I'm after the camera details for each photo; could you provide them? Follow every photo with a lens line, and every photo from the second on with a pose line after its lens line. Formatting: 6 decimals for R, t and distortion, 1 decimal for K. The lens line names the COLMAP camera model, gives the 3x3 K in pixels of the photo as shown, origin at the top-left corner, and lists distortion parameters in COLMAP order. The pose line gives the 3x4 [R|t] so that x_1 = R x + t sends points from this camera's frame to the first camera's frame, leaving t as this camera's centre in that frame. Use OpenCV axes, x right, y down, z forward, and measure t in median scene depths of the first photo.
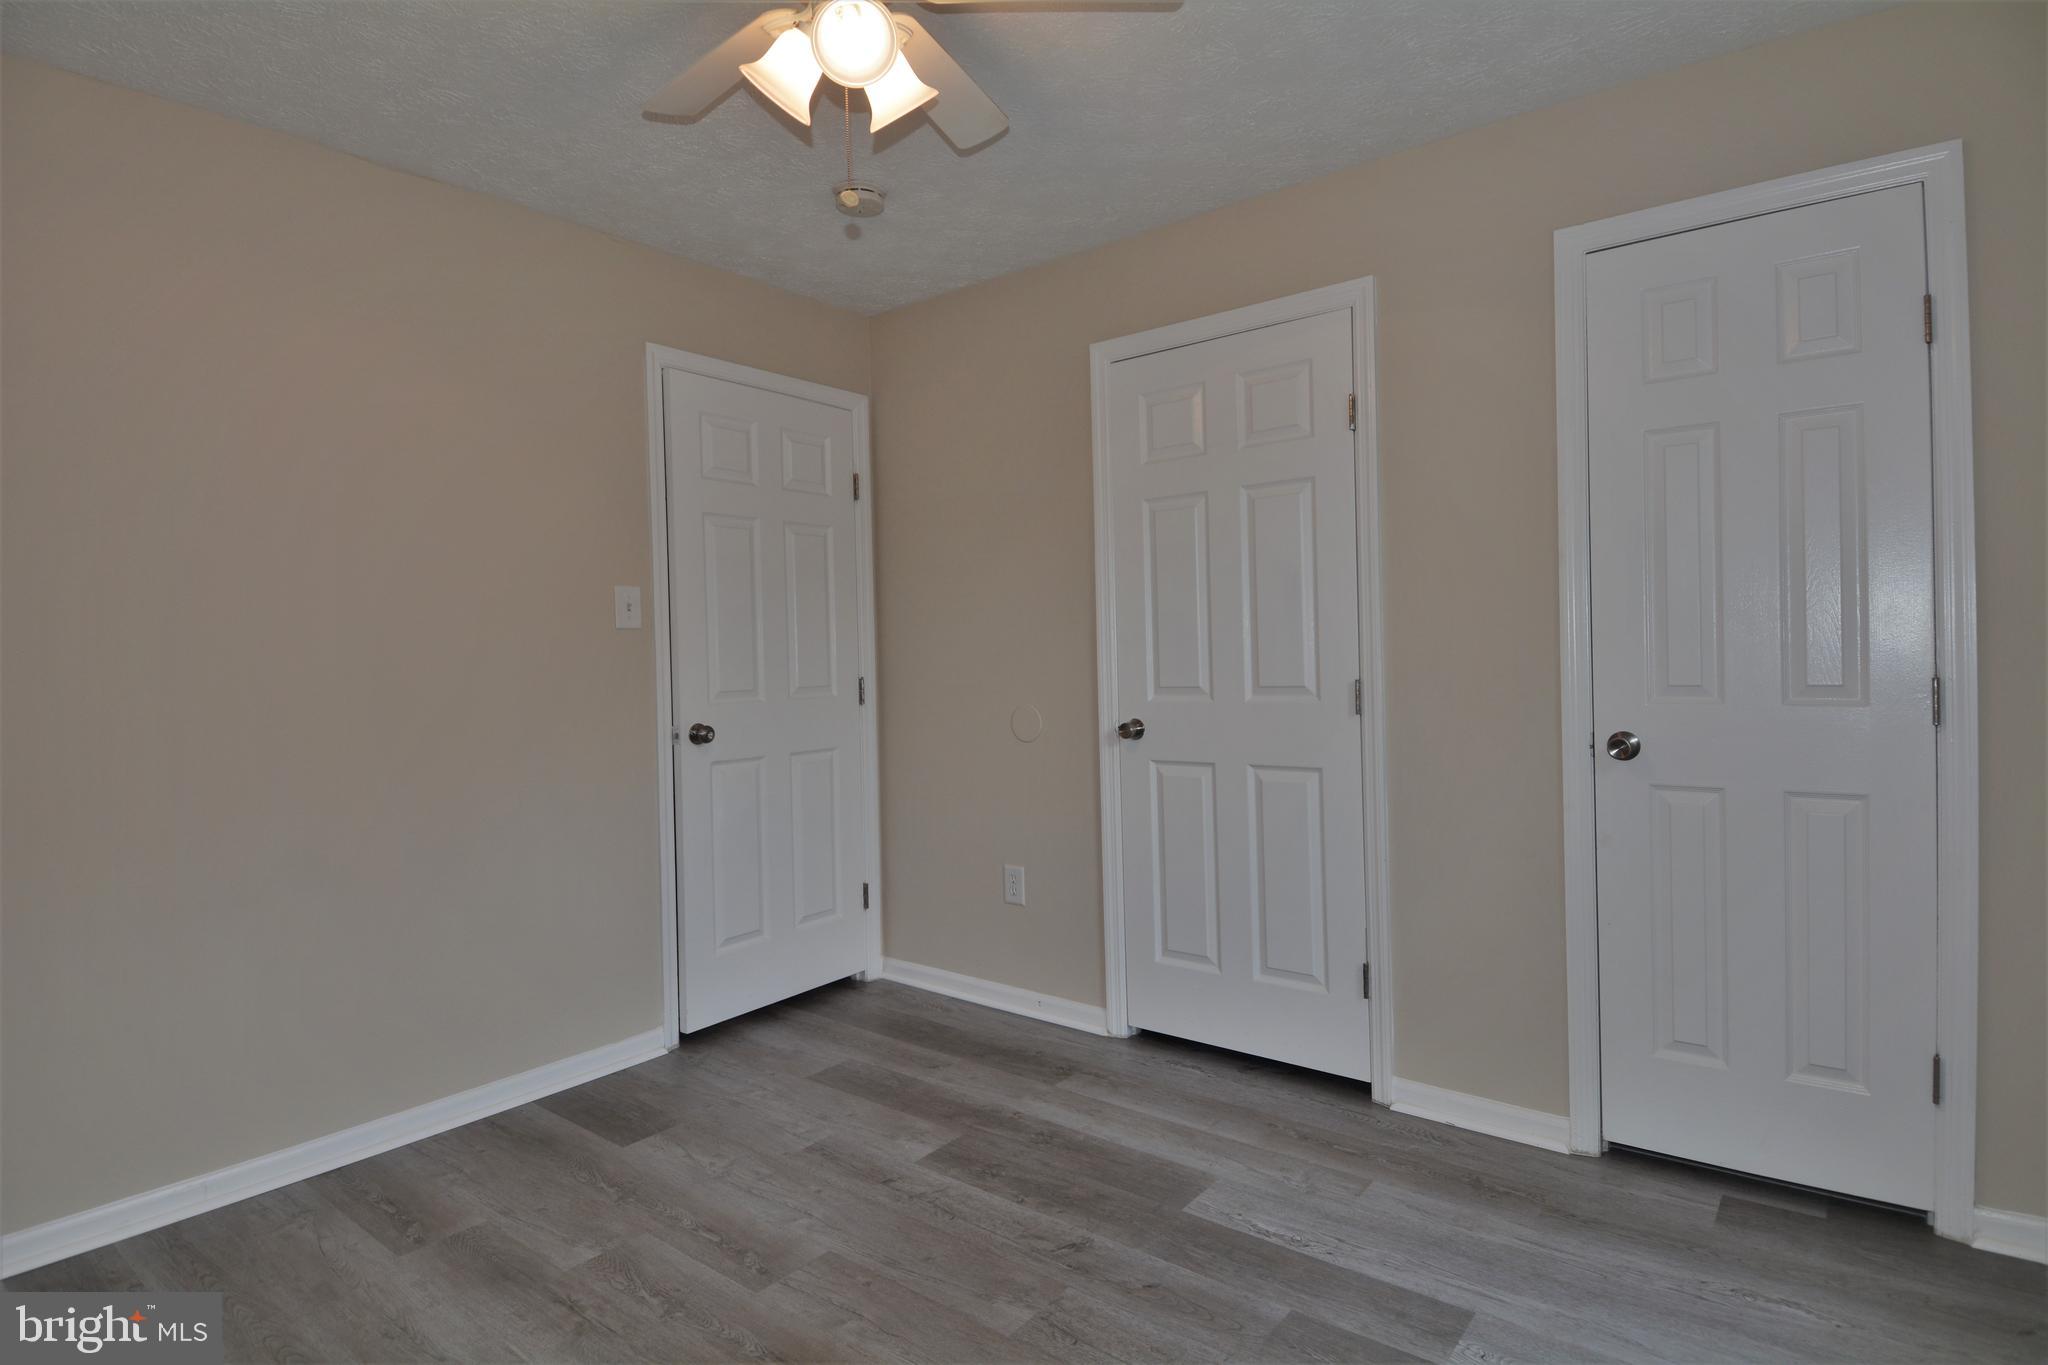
lens RADIAL K [[1070.1, 0, 1033.3], [0, 1070.1, 682.1], [0, 0, 1]] dist [0.049092, -0.051540]
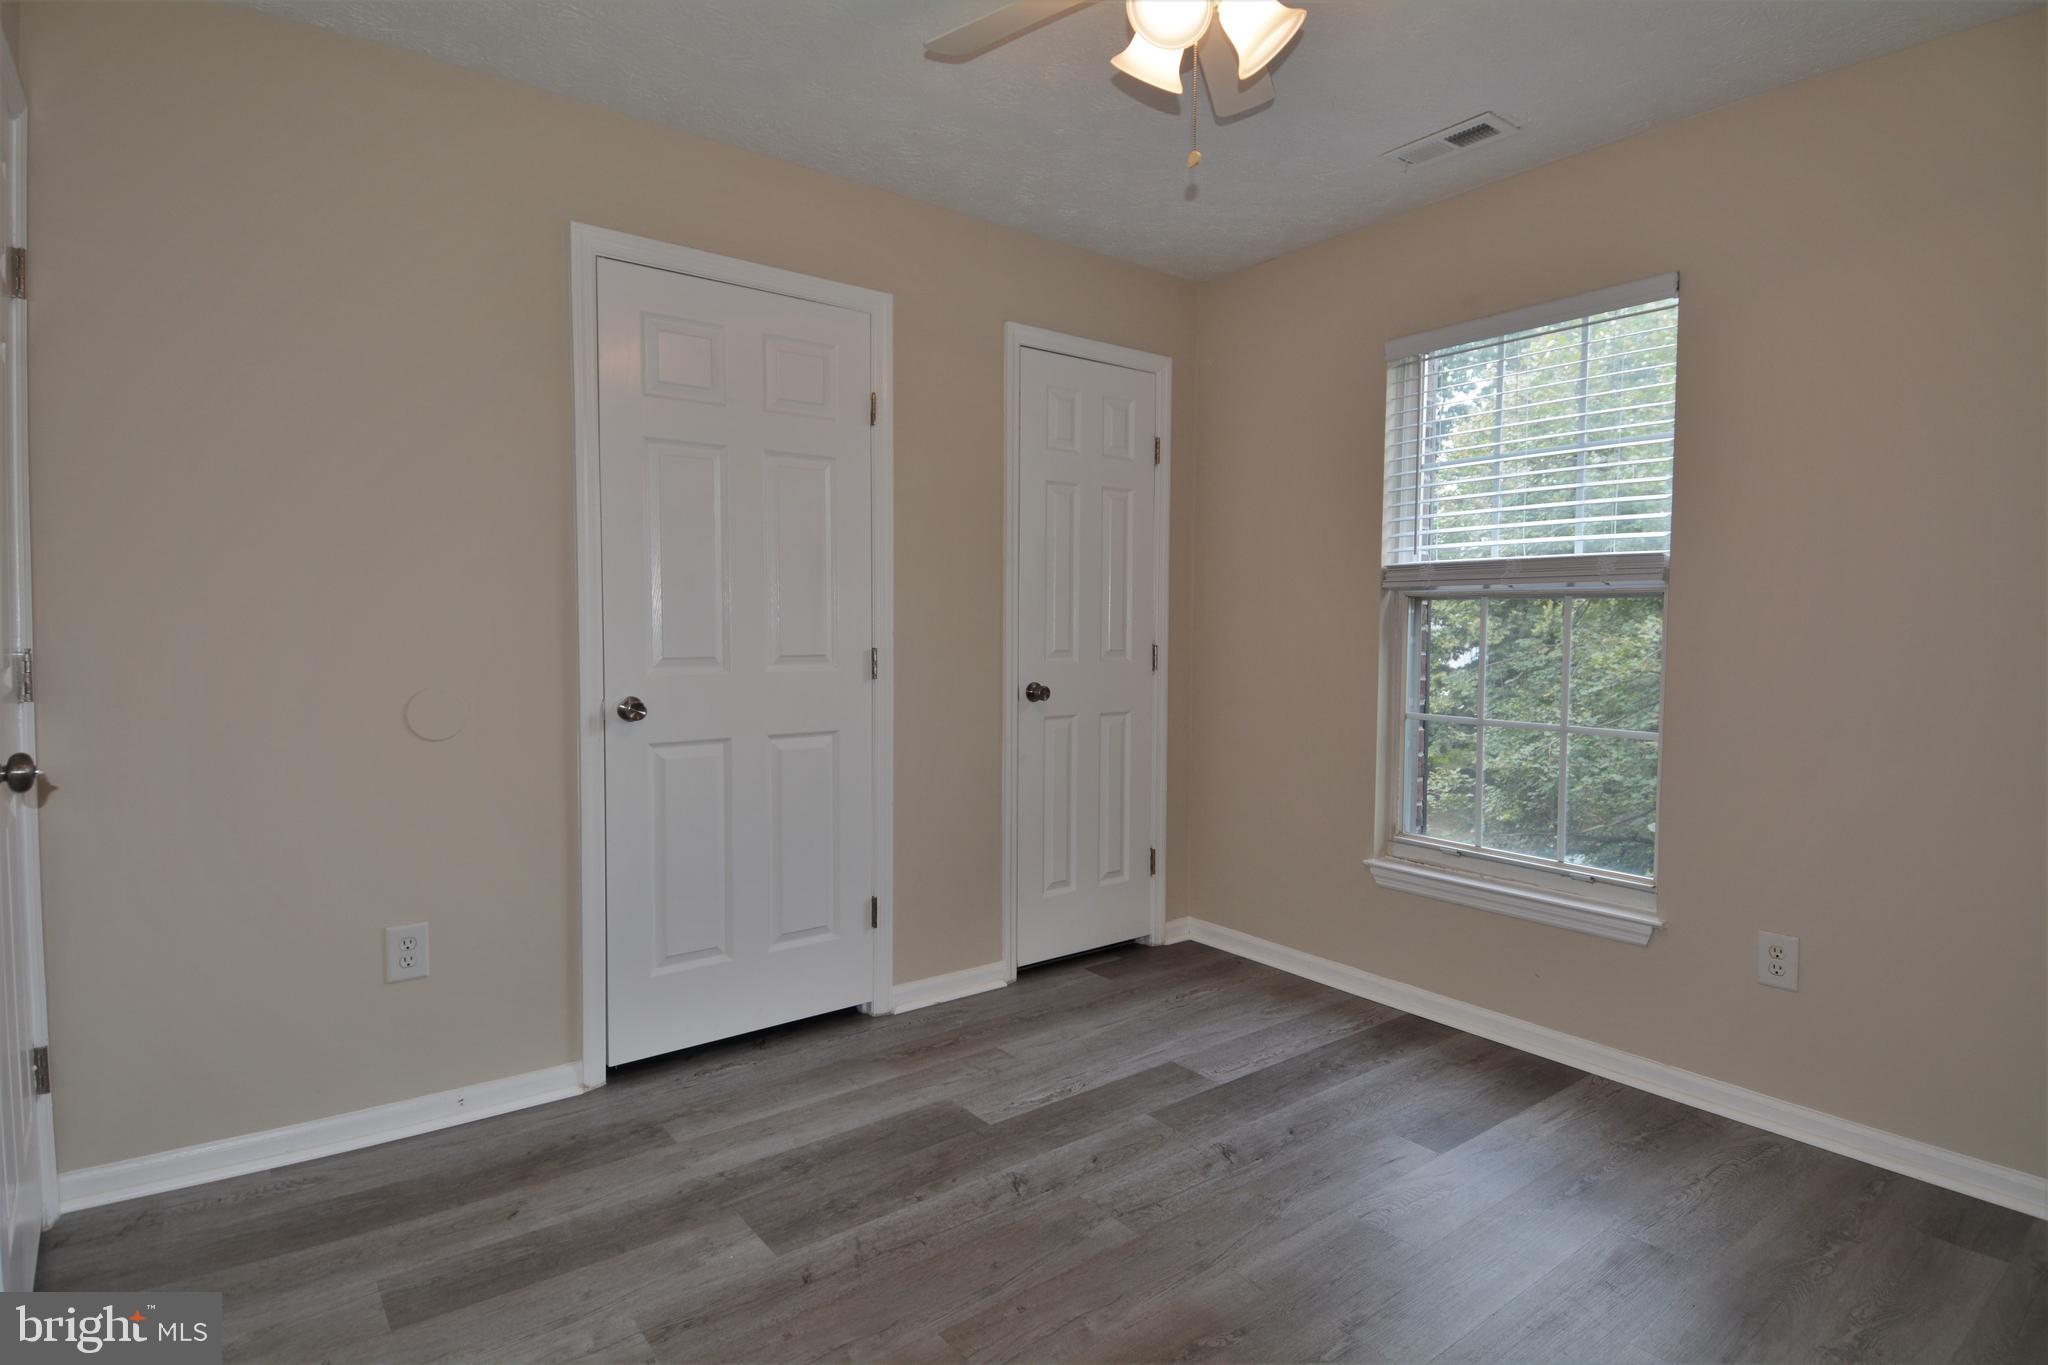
lens RADIAL K [[1070.1, 0, 1035.0], [0, 1070.1, 677.0], [0, 0, 1]] dist [0.049092, -0.051540]
pose [[0.240075, -0.028977, 0.970322, -0.800343], [0.012952, 0.999561, 0.026646, -0.000275], [-0.970668, 0.006170, 0.240345, 0.601090]]
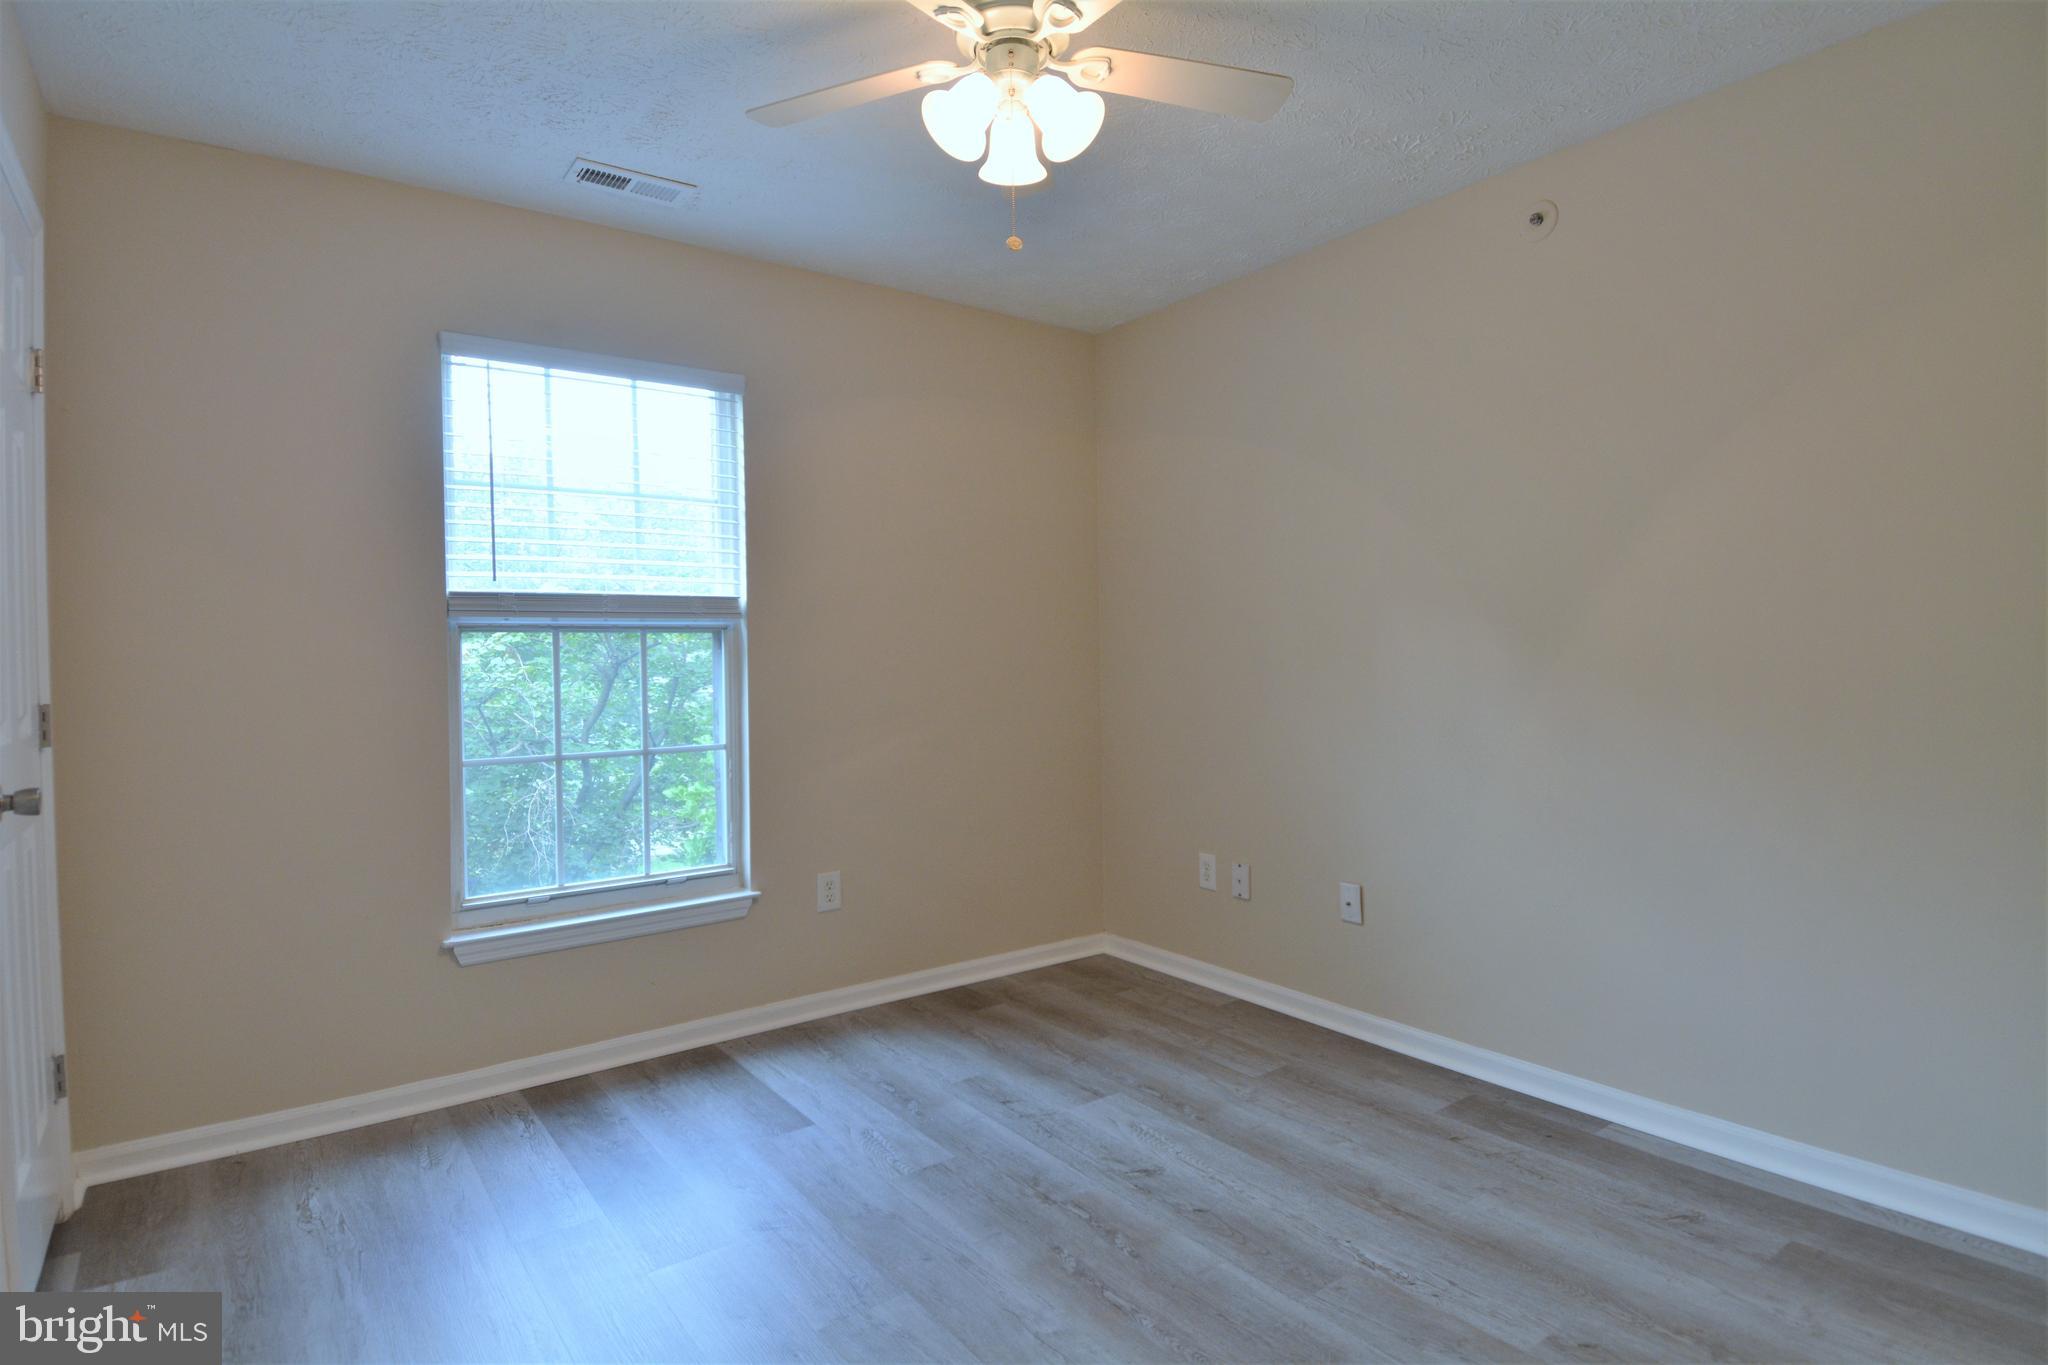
lens RADIAL K [[1070.1, 0, 1024.5], [0, 1070.1, 670.4], [0, 0, 1]] dist [0.049092, -0.051540]
pose [[-0.971695, 0.026022, 0.234800, -0.297204], [0.033968, 0.998977, 0.029860, -0.024293], [-0.233783, 0.036990, -0.971585, 1.416800]]
